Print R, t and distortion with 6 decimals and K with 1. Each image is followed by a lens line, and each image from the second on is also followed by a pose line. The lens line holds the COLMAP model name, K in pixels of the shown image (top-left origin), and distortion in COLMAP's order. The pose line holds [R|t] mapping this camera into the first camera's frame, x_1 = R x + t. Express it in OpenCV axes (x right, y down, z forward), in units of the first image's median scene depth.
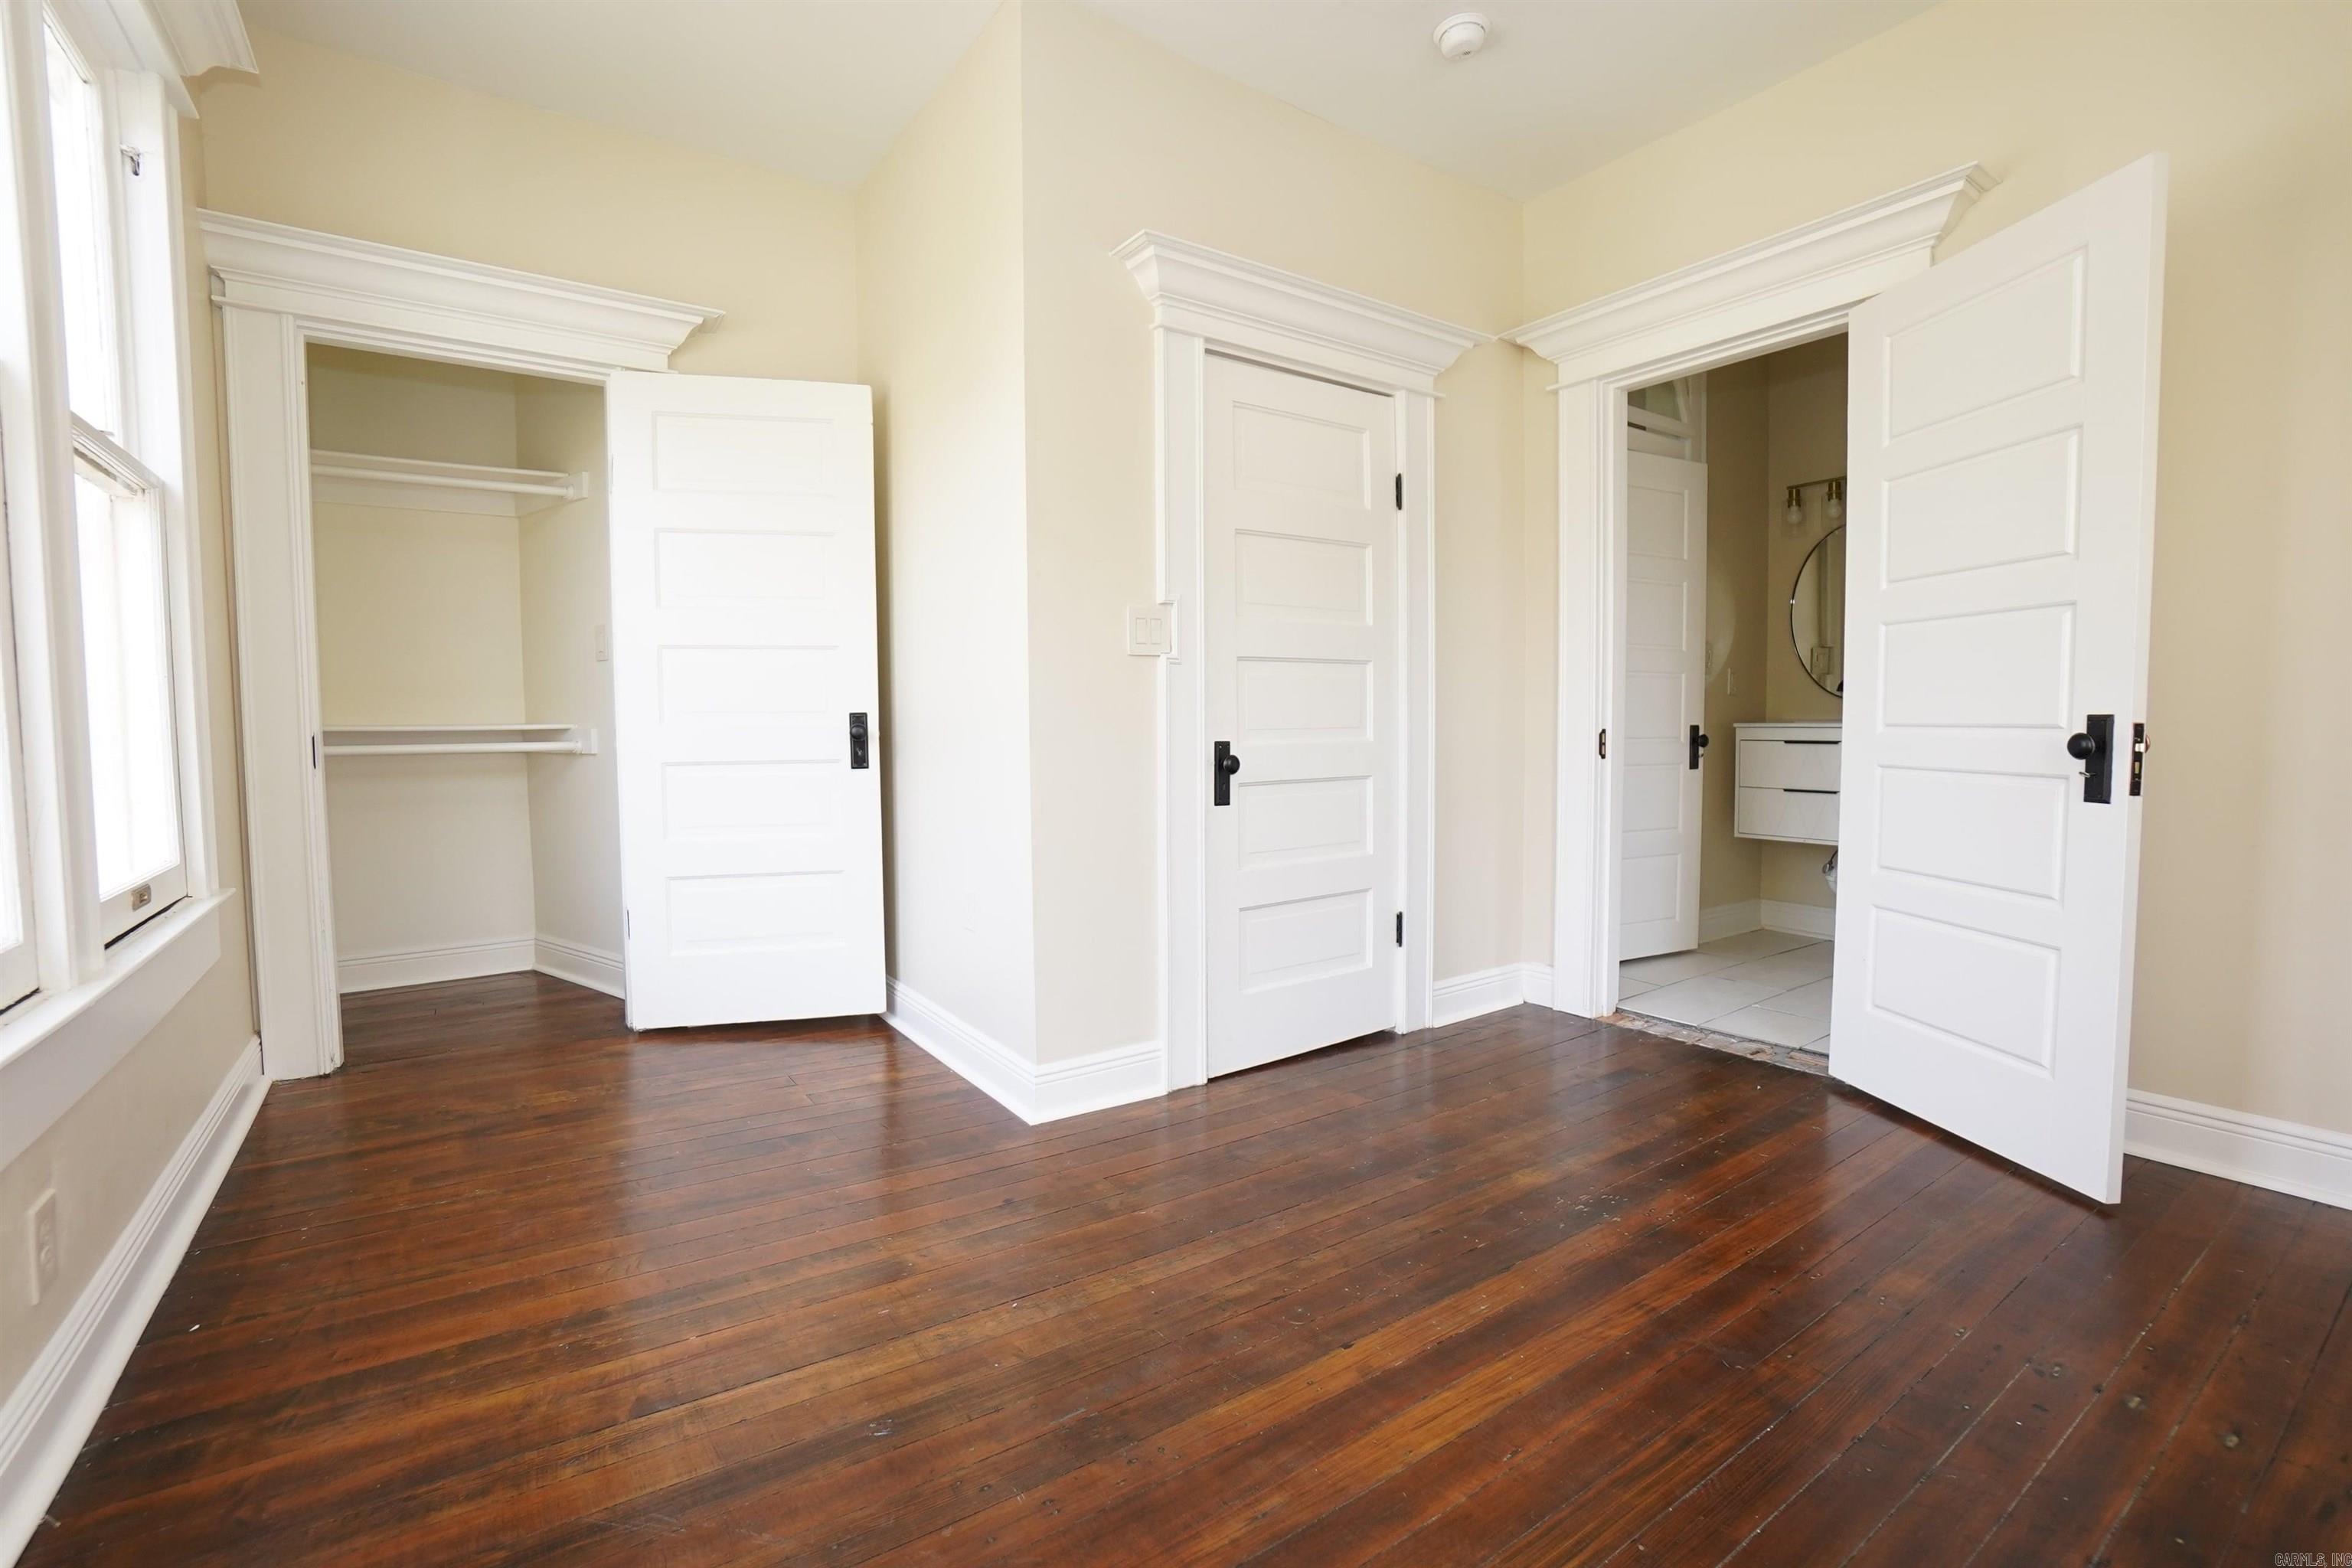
lens RADIAL K [[1027.2, 0, 1169.6], [0, 1027.2, 768.6], [0, 0, 1]] dist [-0.061904, 0.024578]
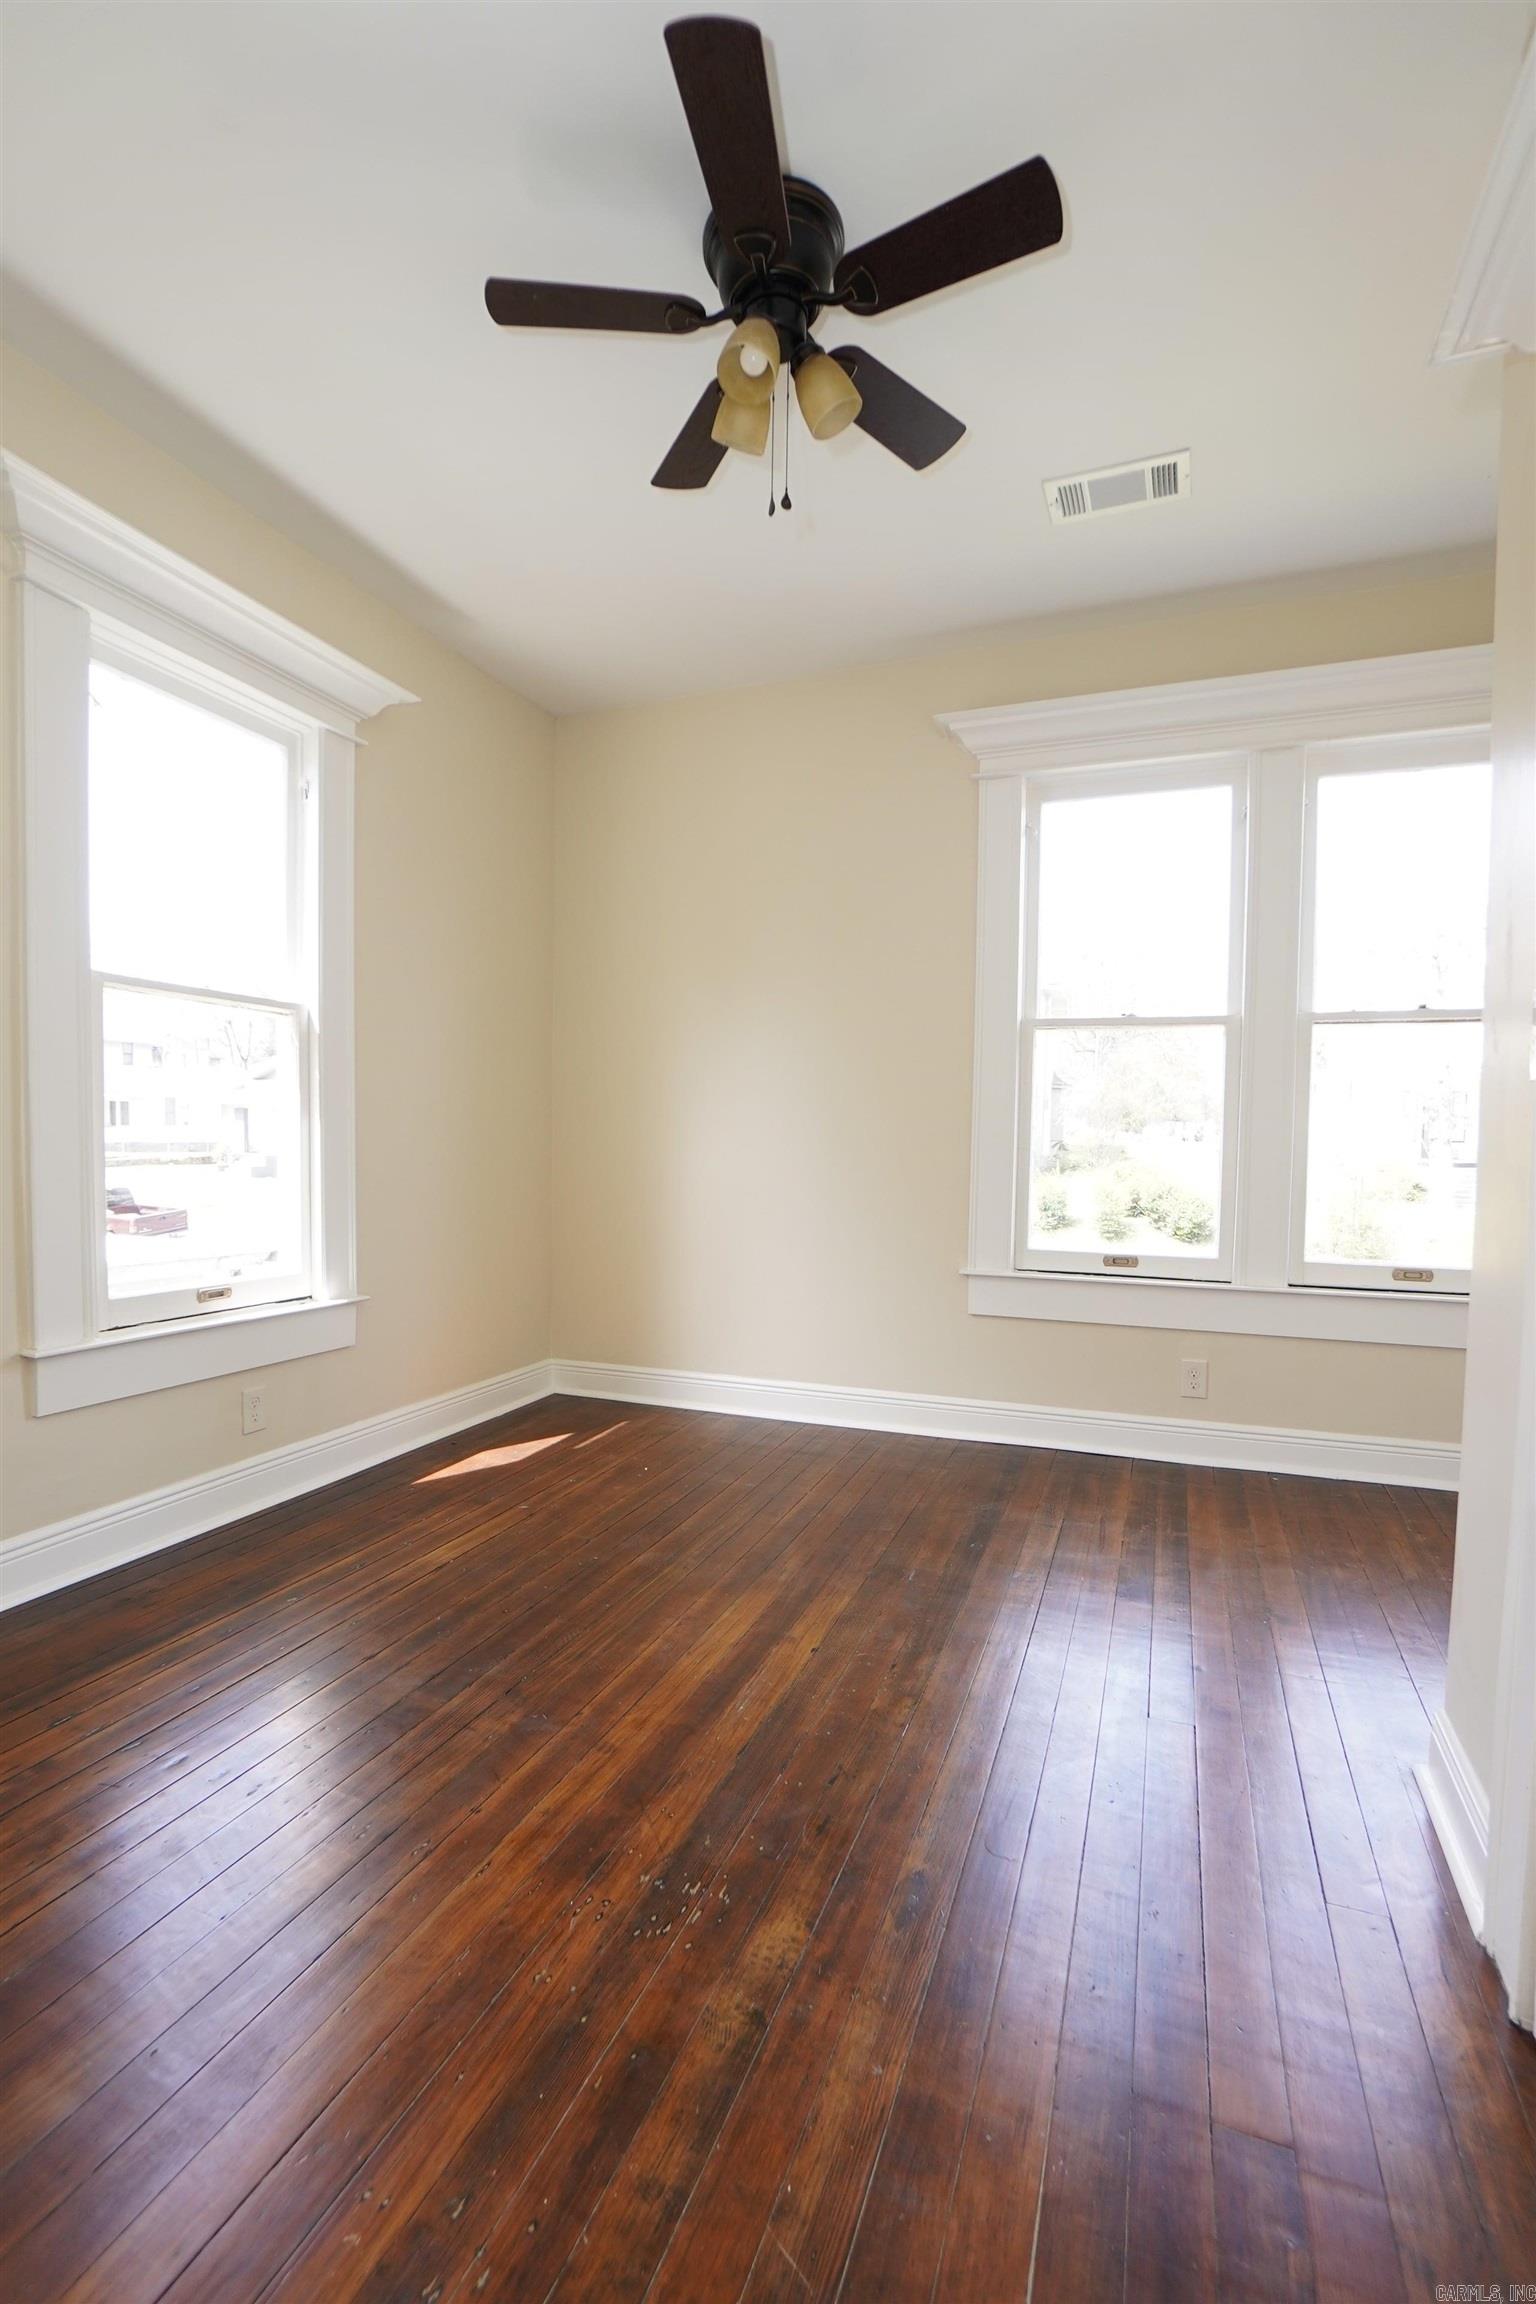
lens RADIAL K [[1006.2, 0, 761.0], [0, 1006.2, 1184.5], [0, 0, 1]] dist [-0.061904, 0.024578]
pose [[-0.831896, 0.016034, -0.554700, 0.567095], [-0.035460, 0.996004, 0.081970, -0.087124], [0.553798, 0.087861, -0.828003, 1.186586]]
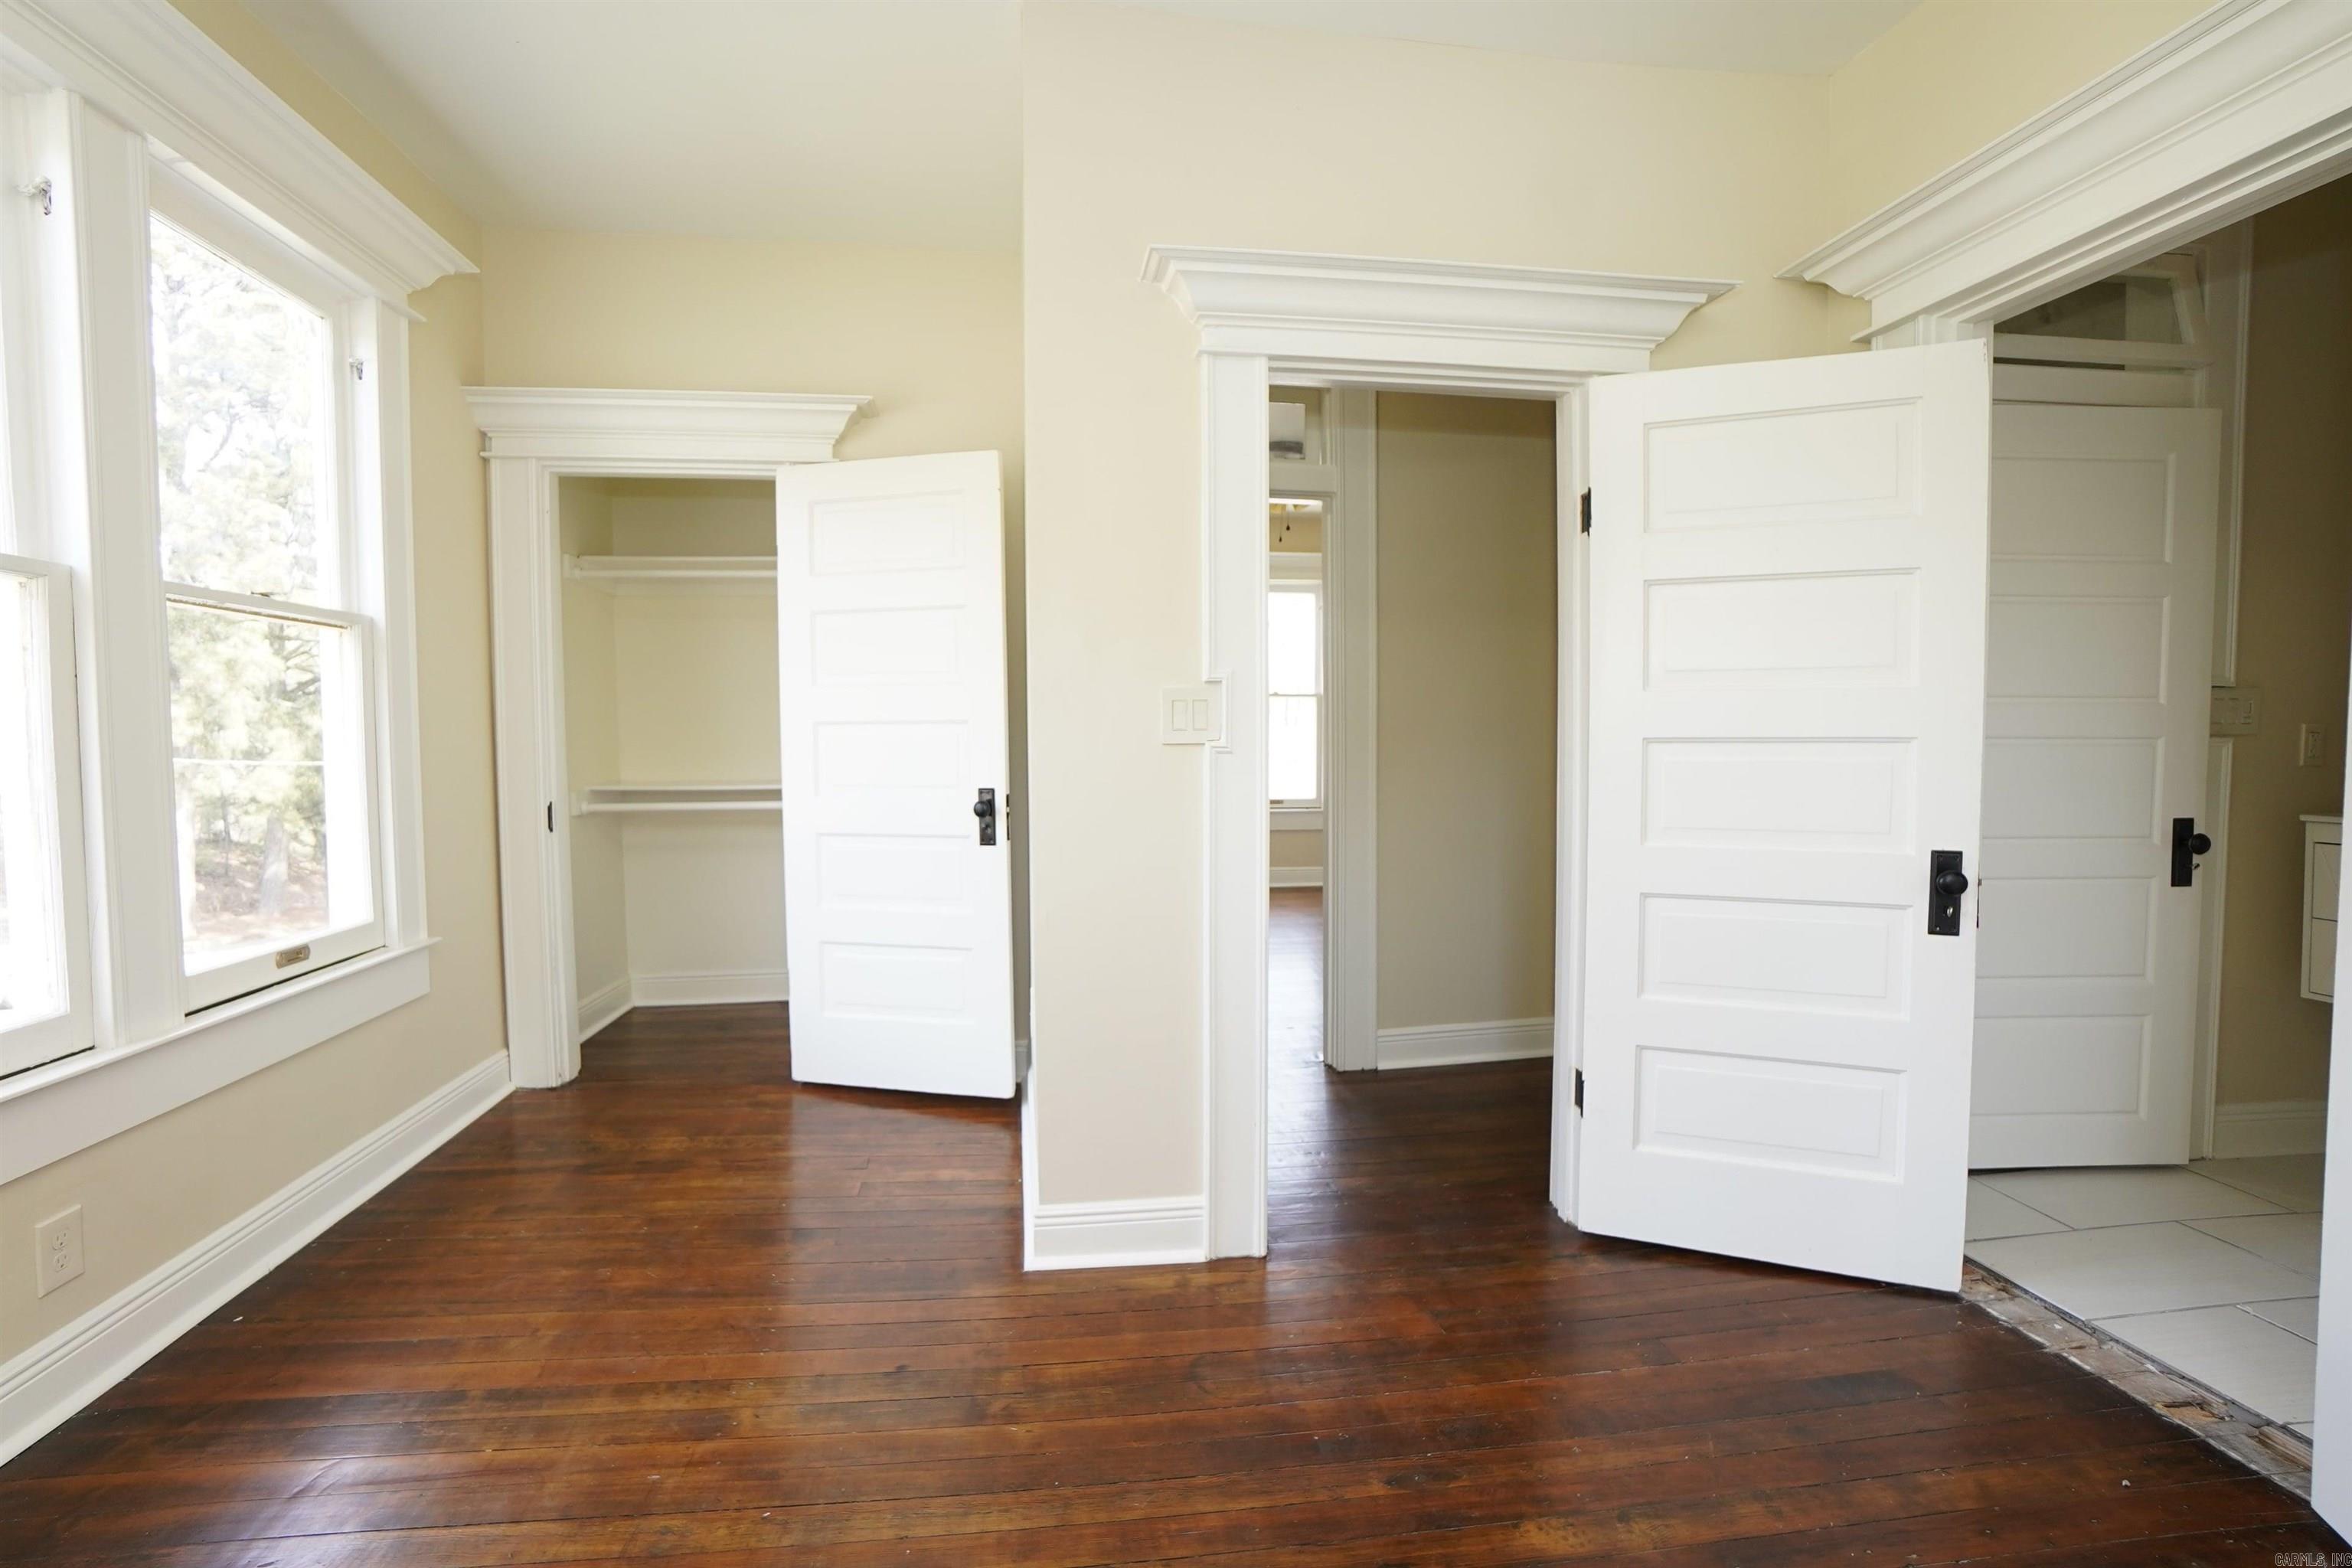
lens RADIAL K [[1047.0, 0, 1154.7], [0, 1047.0, 776.9], [0, 0, 1]] dist [-0.059275, 0.022965]
pose [[0.892828, 0.021191, -0.449900, 0.339998], [-0.025435, 0.999671, -0.003388, -0.078703], [0.449680, 0.014468, 0.893073, 0.215821]]
